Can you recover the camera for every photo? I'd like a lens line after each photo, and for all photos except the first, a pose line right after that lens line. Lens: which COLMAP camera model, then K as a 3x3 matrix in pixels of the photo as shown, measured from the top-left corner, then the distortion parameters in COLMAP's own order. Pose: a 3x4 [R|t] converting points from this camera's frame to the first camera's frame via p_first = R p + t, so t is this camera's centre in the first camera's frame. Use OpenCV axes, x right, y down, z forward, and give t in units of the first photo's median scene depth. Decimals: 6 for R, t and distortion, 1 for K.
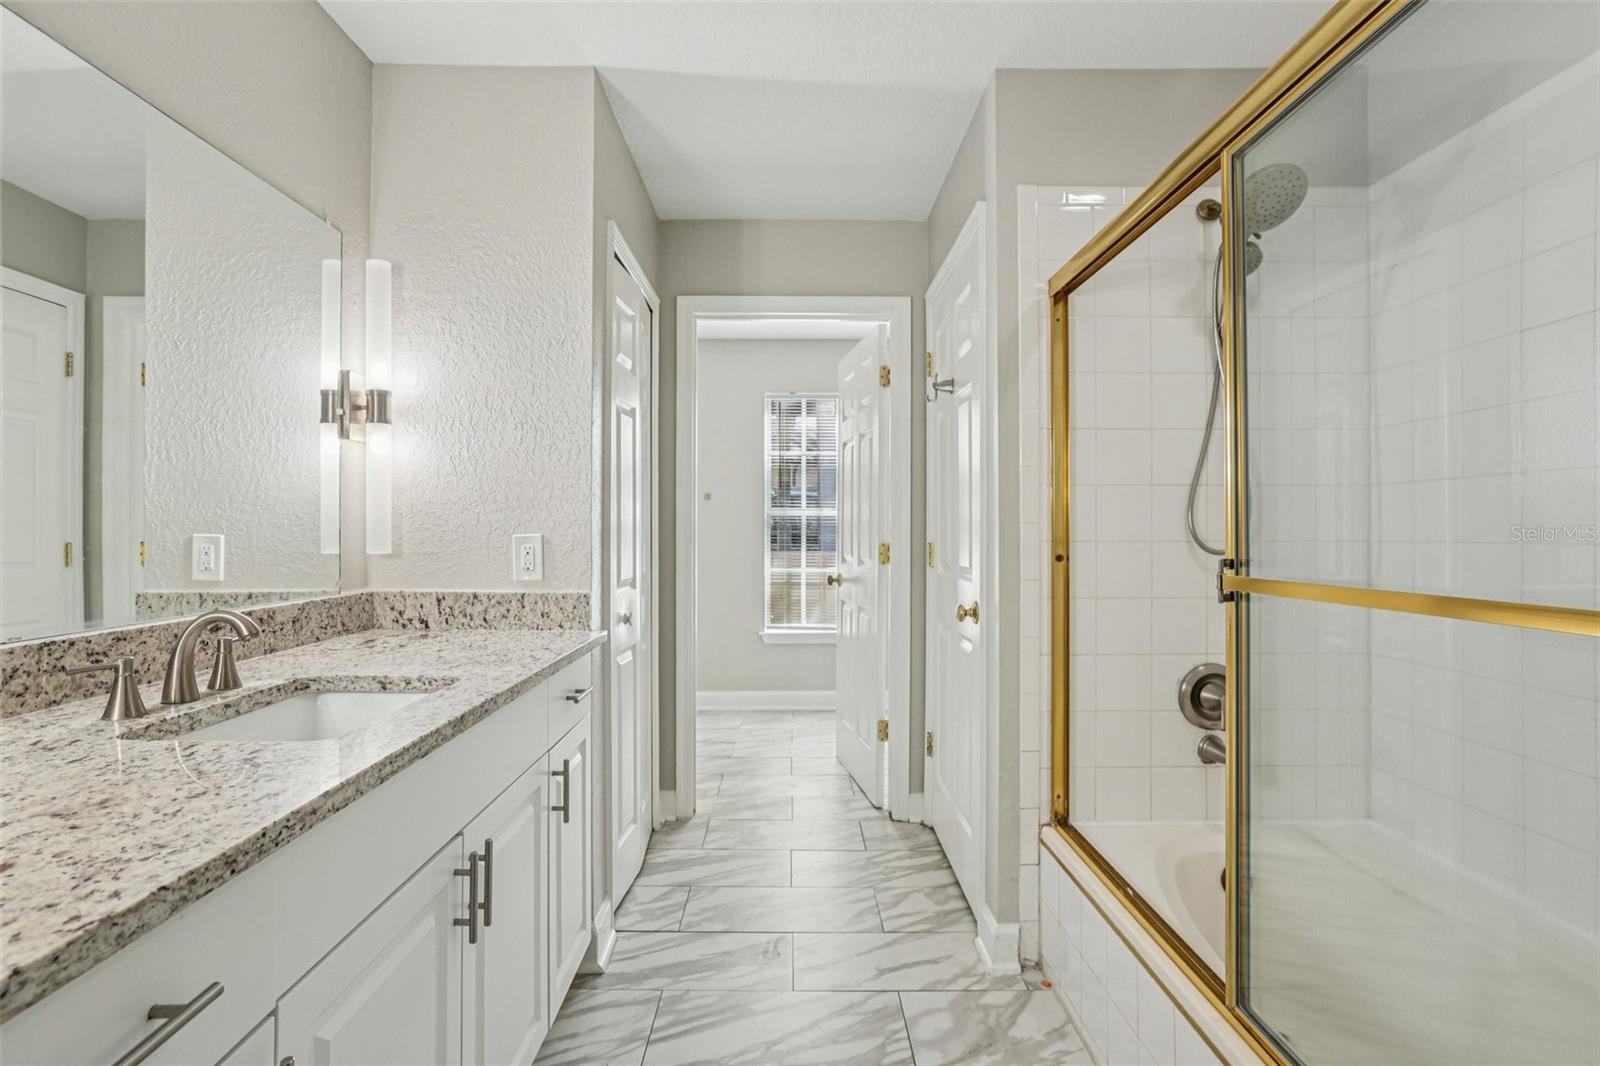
lens RADIAL K [[806.2, 0, 797.0], [0, 806.2, 523.4], [0, 0, 1]] dist [-0.033501, 0.016114]
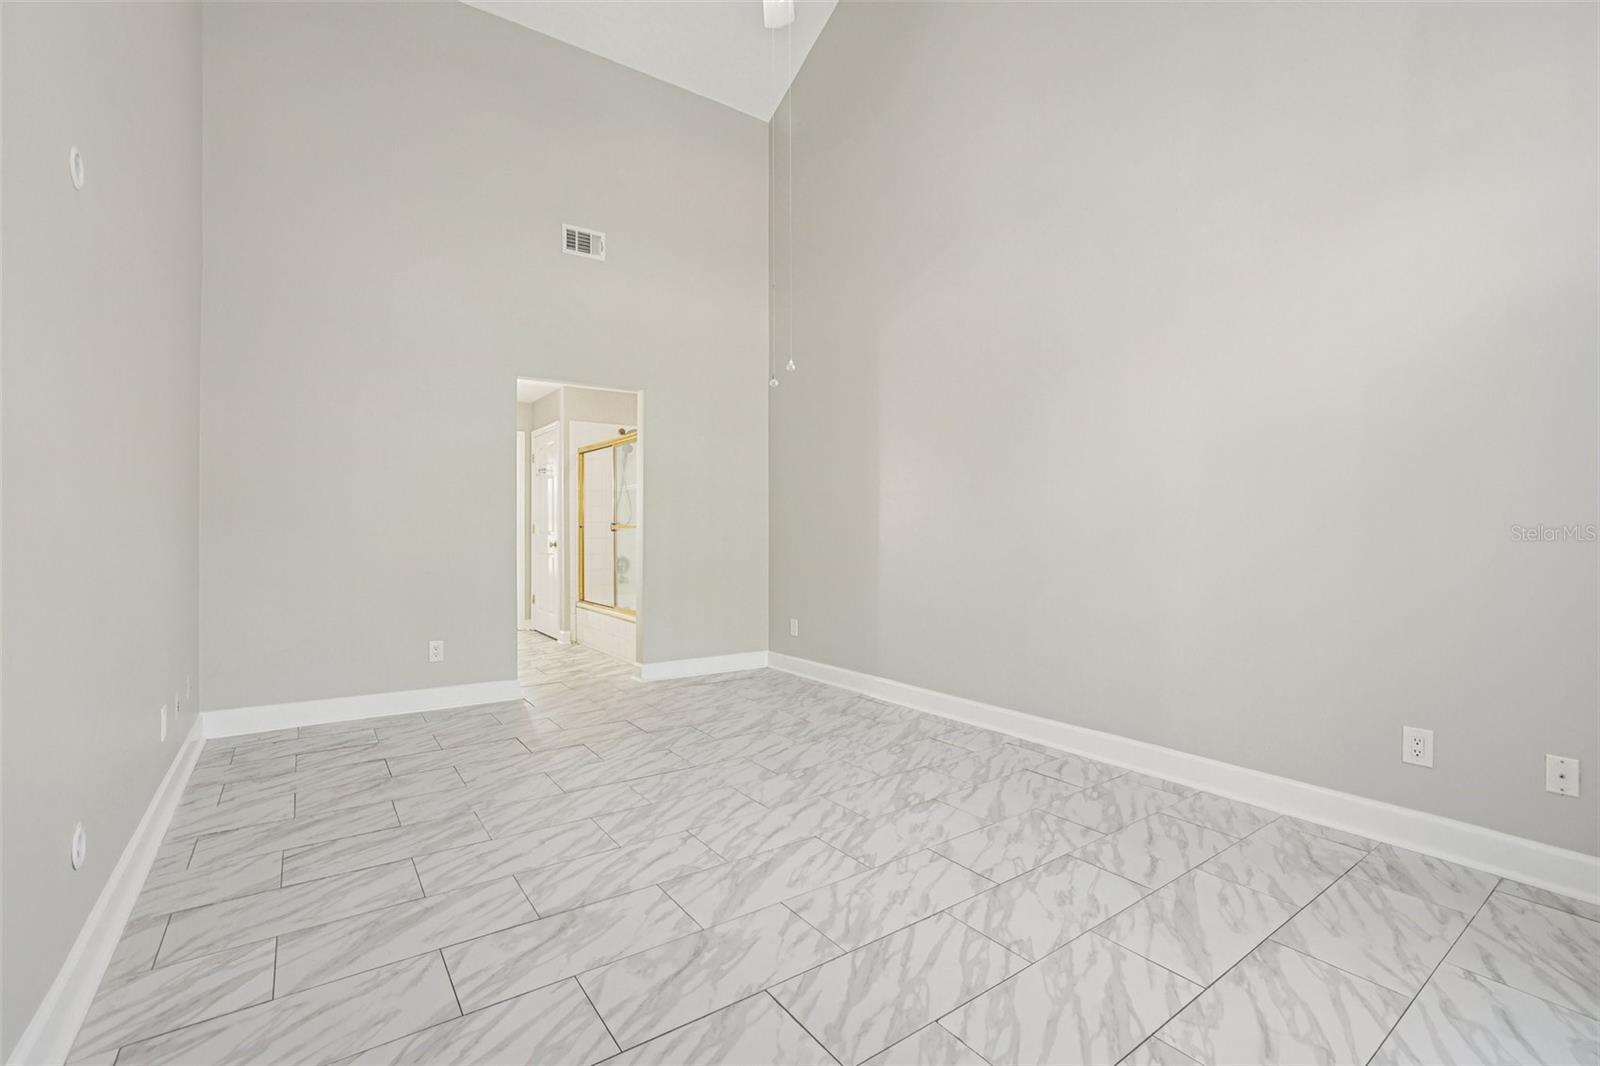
lens RADIAL K [[713.0, 0, 823.8], [0, 713.0, 530.7], [0, 0, 1]] dist [-0.046839, 0.015584]
pose [[0.799060, -0.002141, 0.601247, -0.697119], [-0.003390, 0.999962, 0.008066, 0.030990], [-0.601241, -0.008484, 0.799022, -2.139492]]
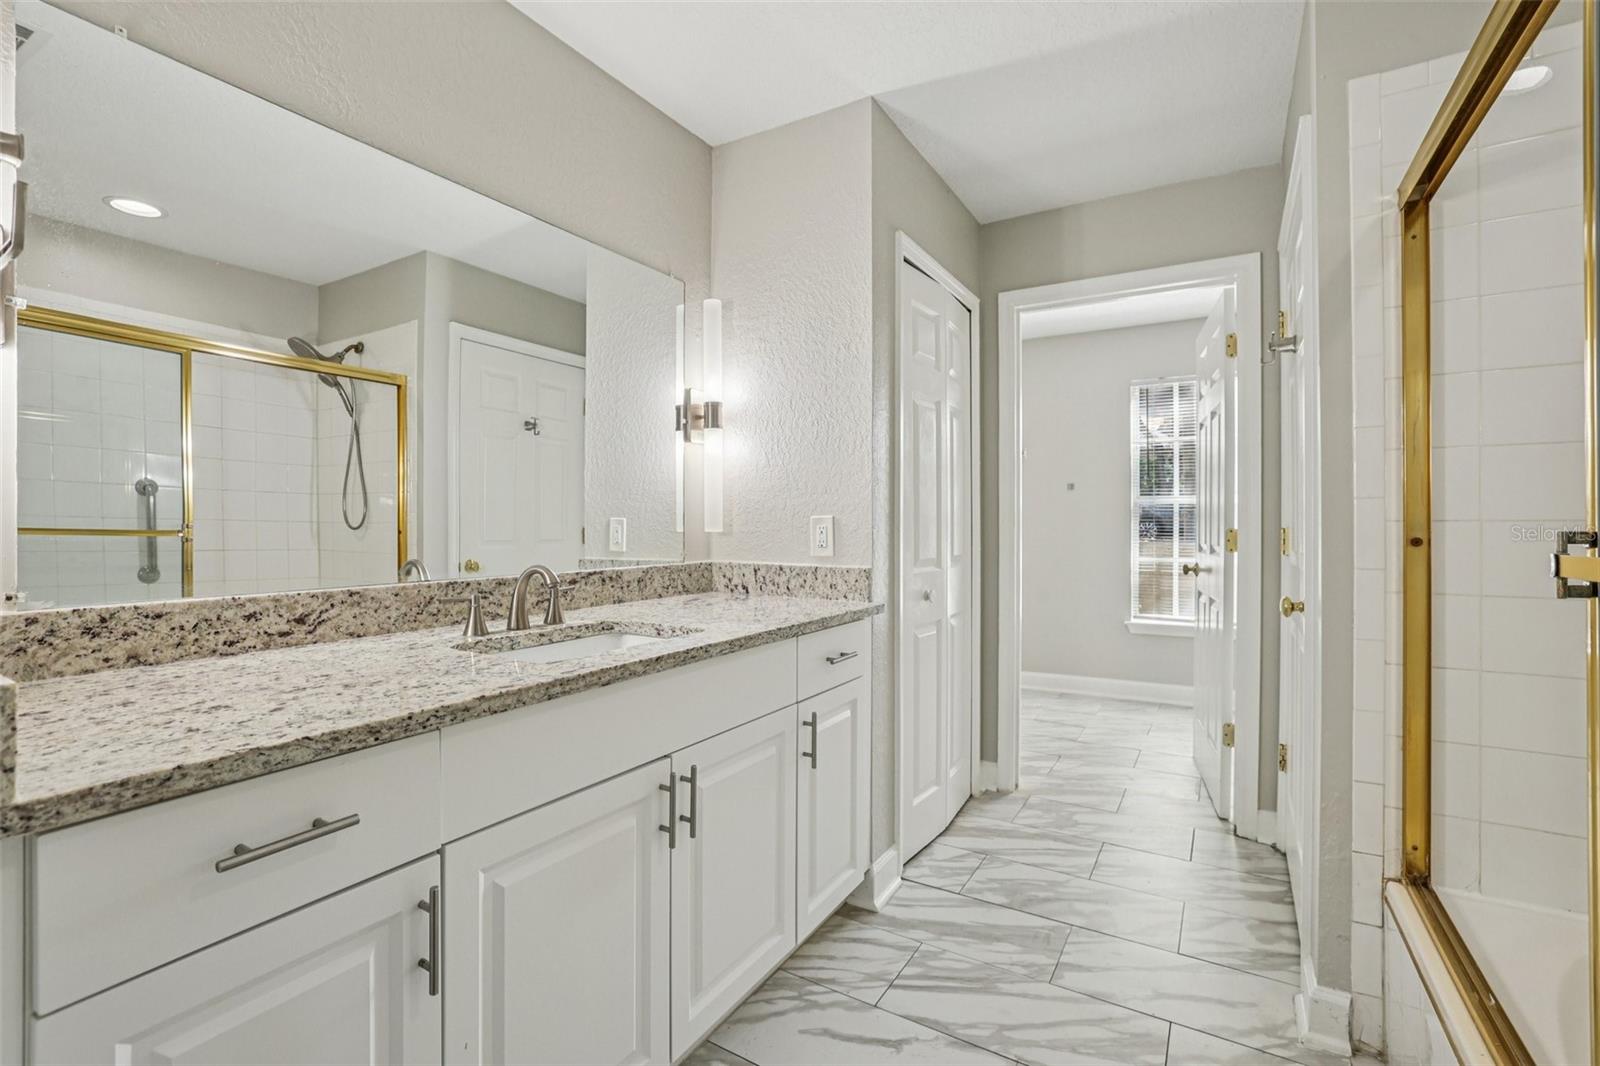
lens RADIAL K [[713.0, 0, 791.0], [0, 713.0, 519.3], [0, 0, 1]] dist [-0.046839, 0.015584]
pose [[0.846481, -0.005067, -0.532395, 0.171263], [0.005547, 0.999984, -0.000699, 0.018561], [0.532390, -0.002361, 0.846496, 0.108873]]
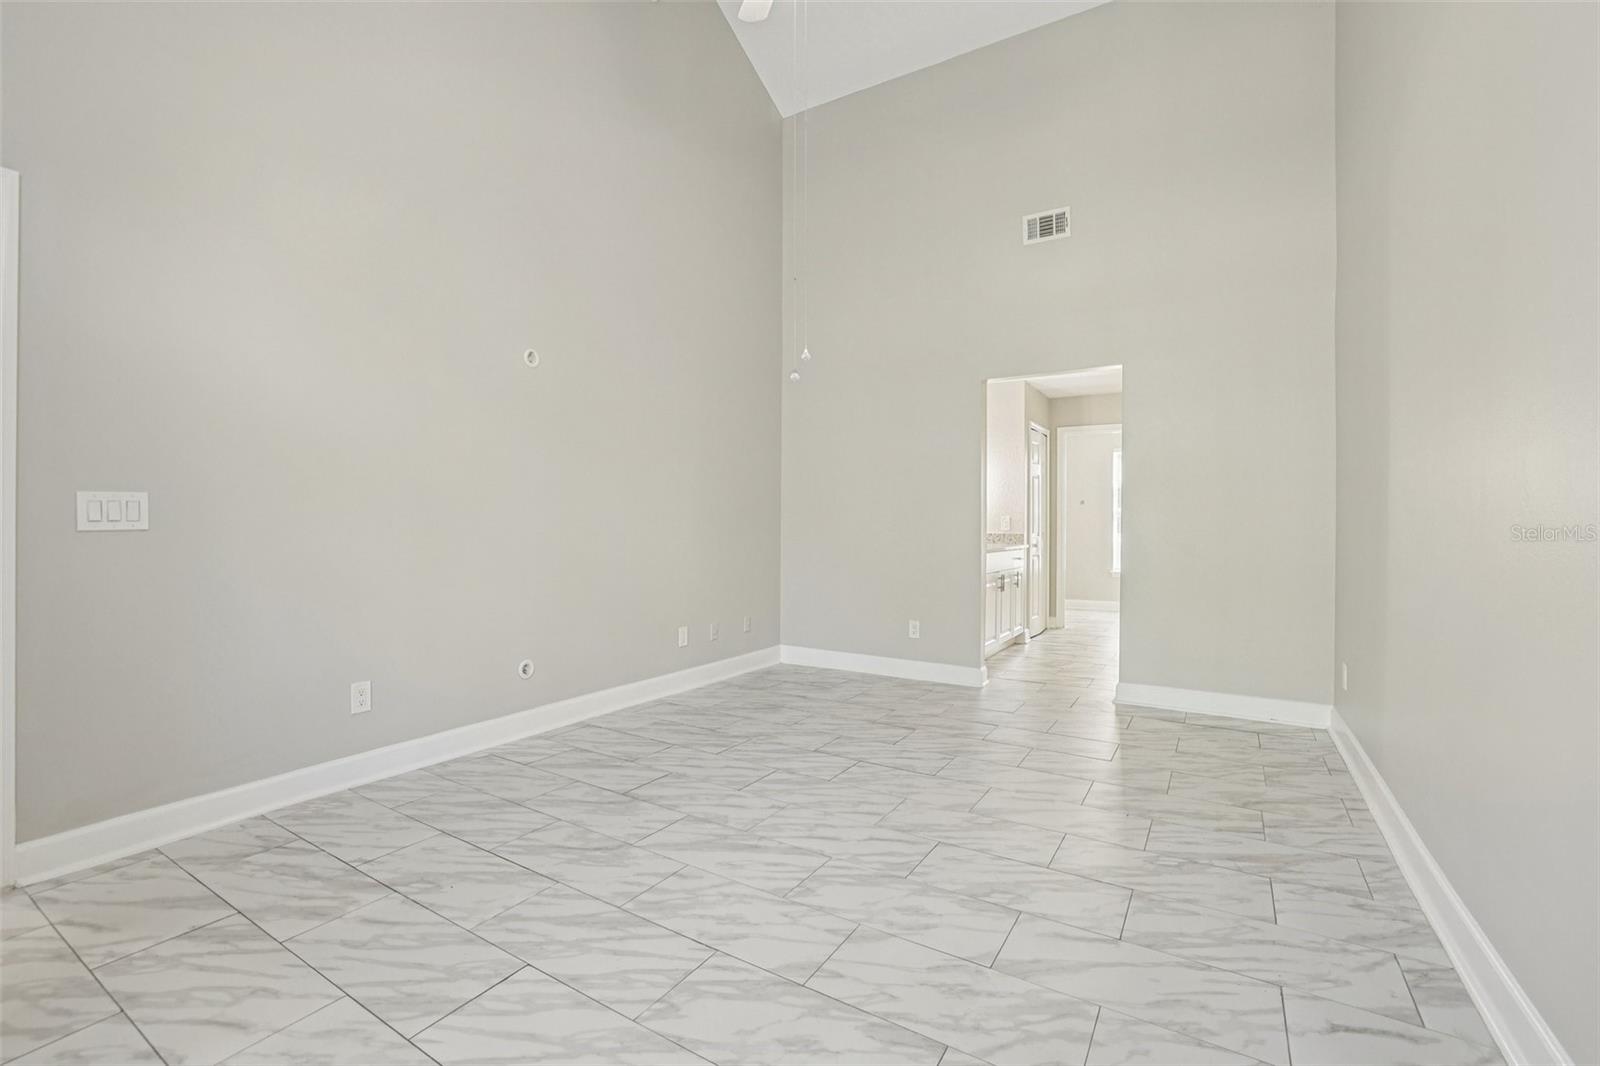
lens RADIAL K [[713.0, 0, 762.6], [0, 713.0, 538.2], [0, 0, 1]] dist [-0.046839, 0.015584]
pose [[0.832336, 0.008683, -0.554204, 0.491389], [0.002800, 0.999799, 0.019870, 0.036656], [0.554265, -0.018090, 0.832144, -2.148021]]
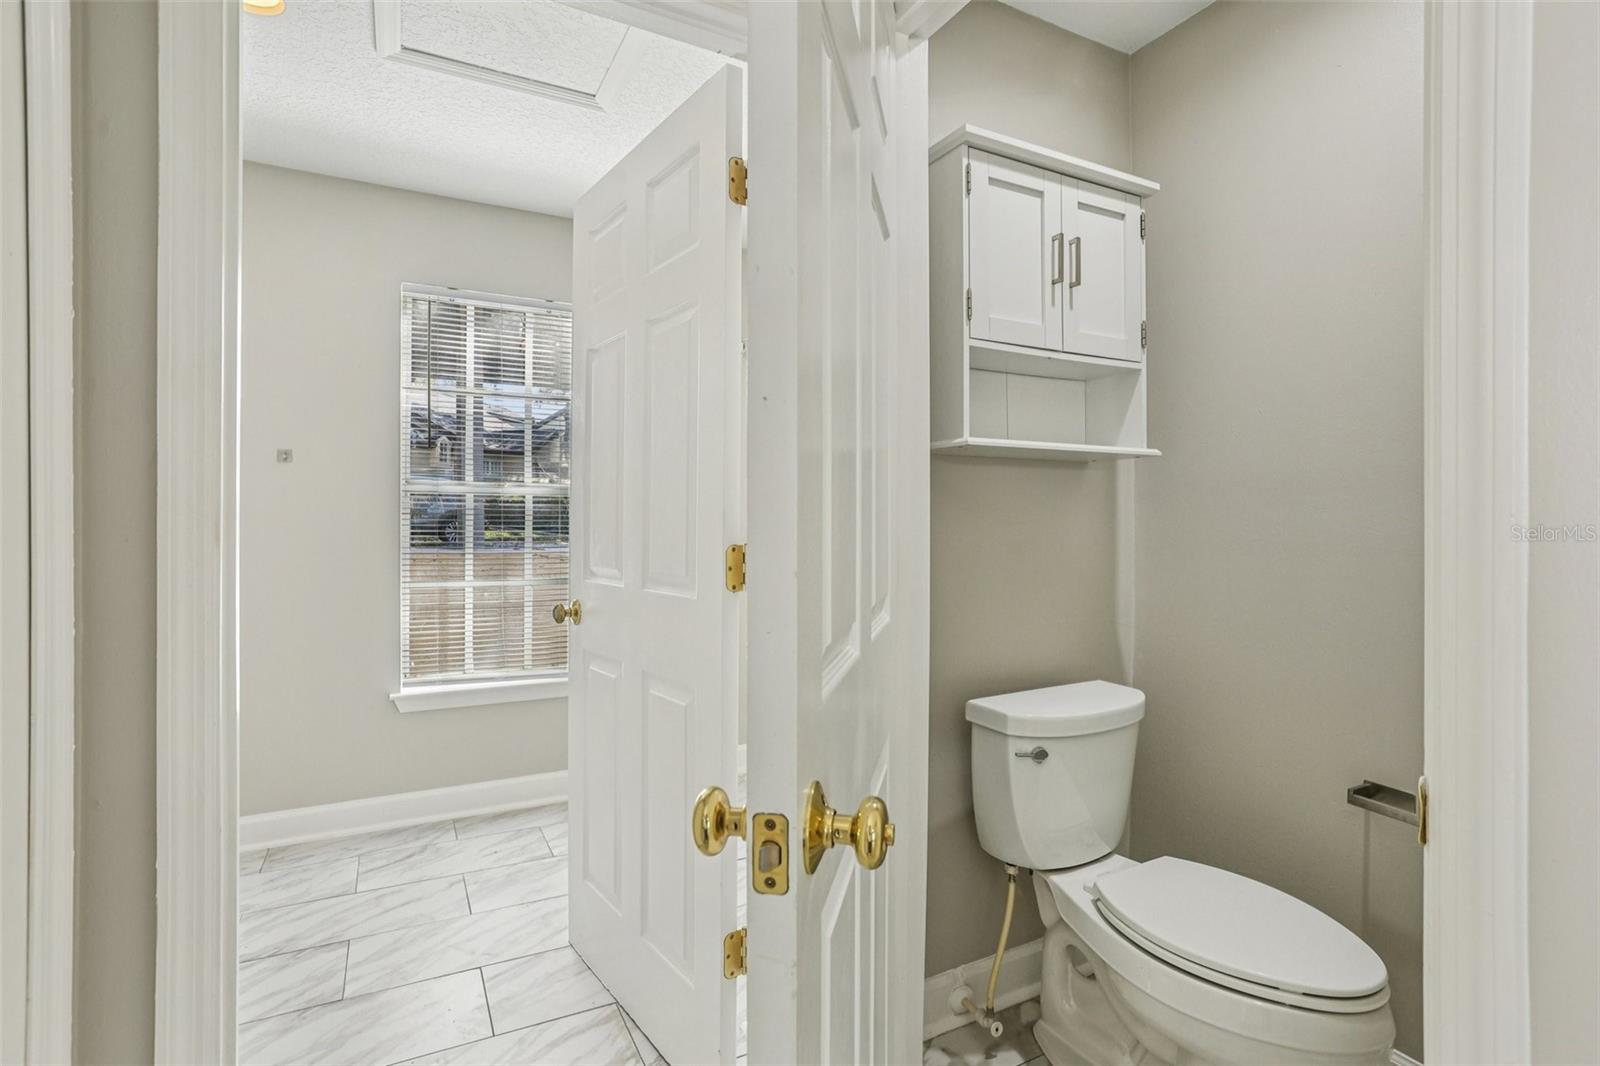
lens RADIAL K [[786.4, 0, 797.2], [0, 786.4, 533.4], [0, 0, 1]] dist [-0.011158, 0.000591]
pose [[0.892392, -0.004833, 0.451234, -0.097138], [-0.006771, 0.999687, 0.024100, 0.010329], [-0.451209, -0.024562, 0.892080, 0.925563]]
